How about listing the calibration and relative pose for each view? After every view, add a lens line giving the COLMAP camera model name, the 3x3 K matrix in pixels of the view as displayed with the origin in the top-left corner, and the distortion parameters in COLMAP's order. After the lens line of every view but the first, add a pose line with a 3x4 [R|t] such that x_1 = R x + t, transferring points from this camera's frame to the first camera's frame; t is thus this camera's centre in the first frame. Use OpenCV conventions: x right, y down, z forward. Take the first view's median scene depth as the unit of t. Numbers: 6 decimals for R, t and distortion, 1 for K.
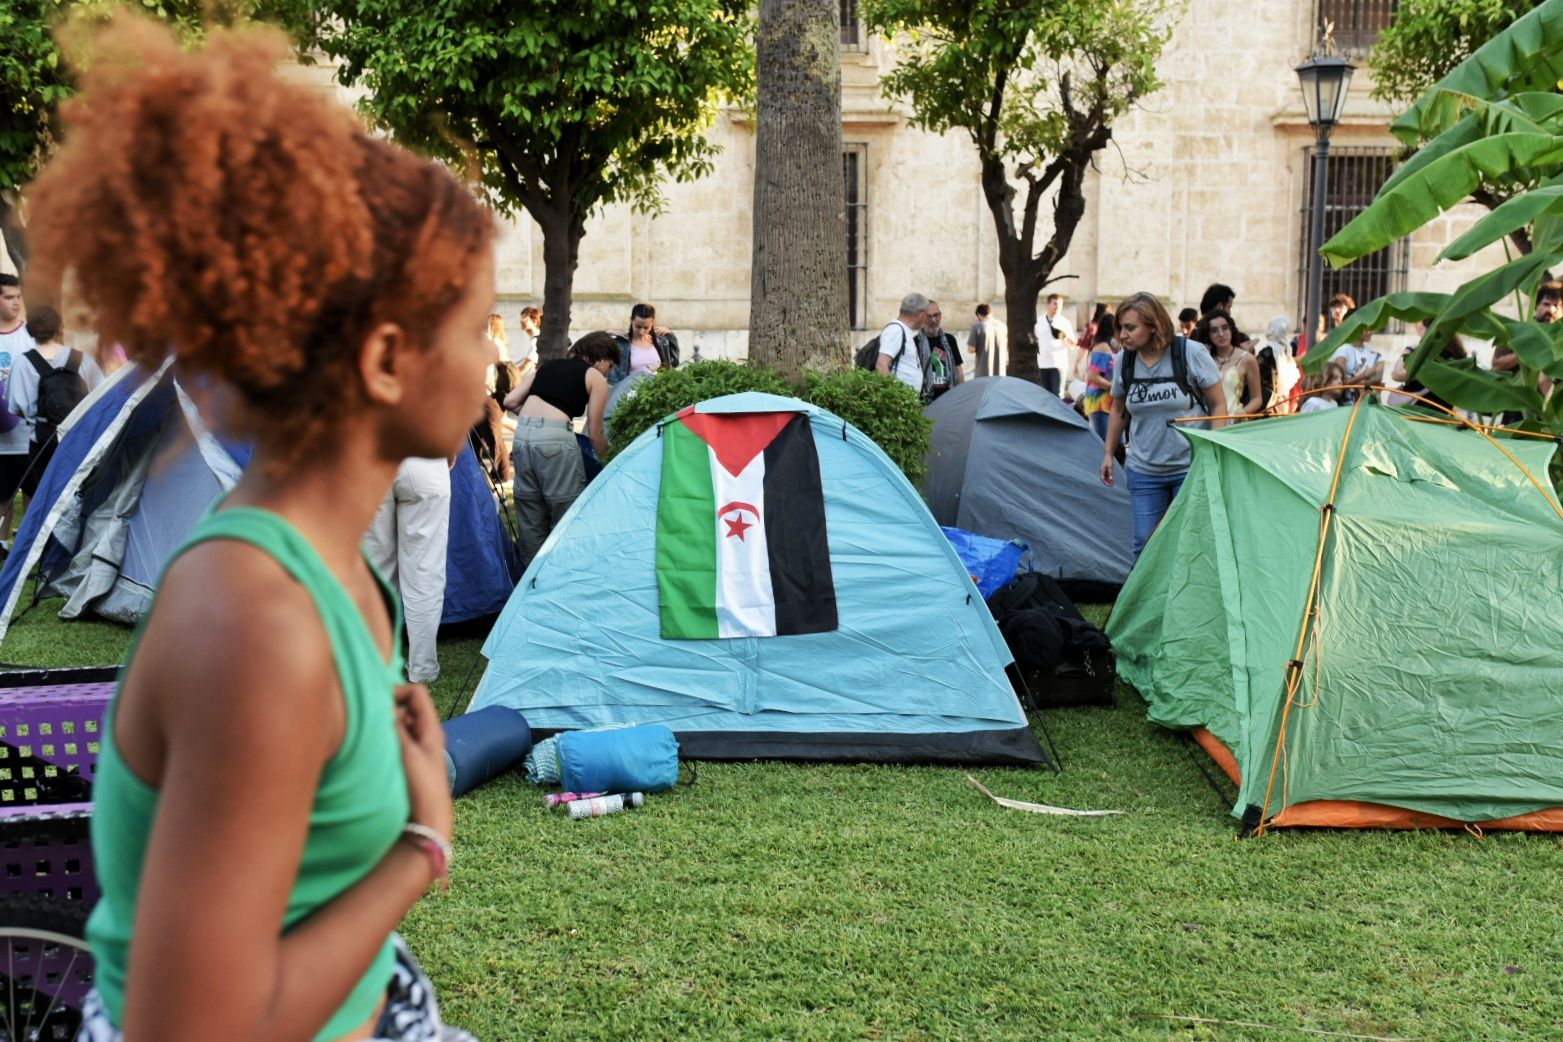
lens RADIAL K [[1487.1, 0, 781.5], [0, 1487.1, 521.0], [0, 0, 1]] dist [-0.008910, 0.009332]
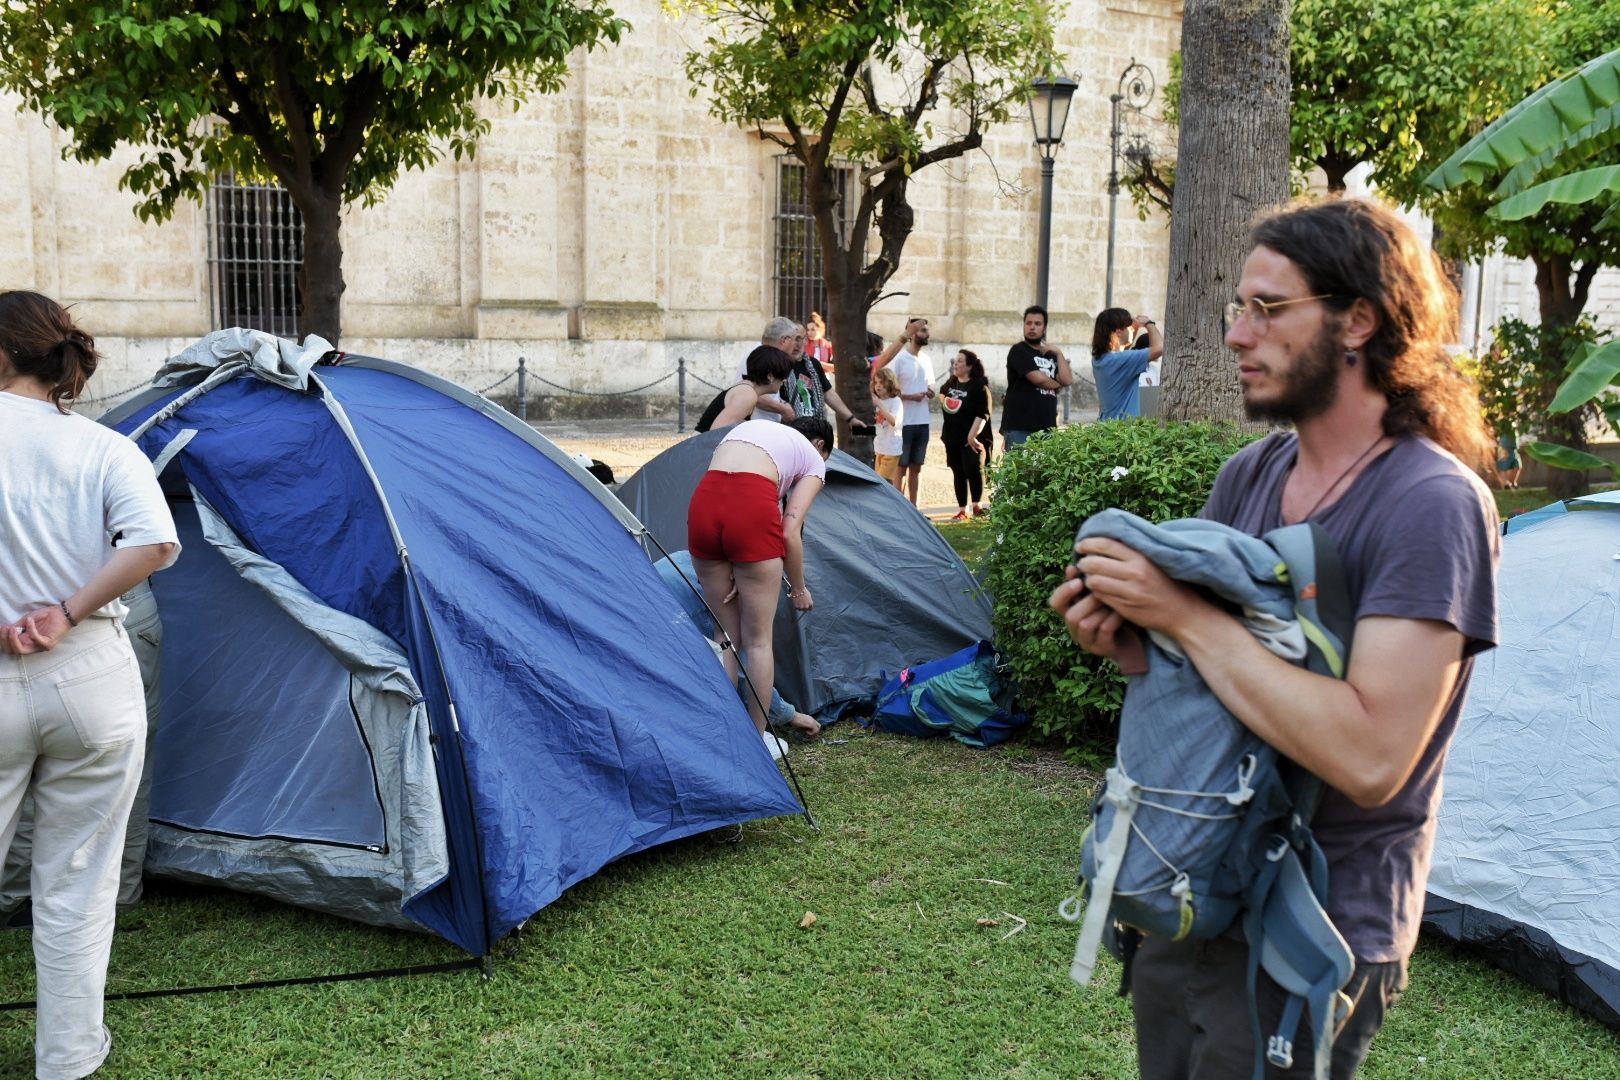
lens RADIAL K [[1527.1, 0, 810.0], [0, 1527.1, 540.0], [0, 0, 1]] dist [-0.051361, 0.089955]
pose [[0.871036, -0.060485, 0.487480, -0.143474], [0.054950, 0.998159, 0.025663, -0.018697], [-0.488135, 0.004434, 0.872757, 0.097100]]
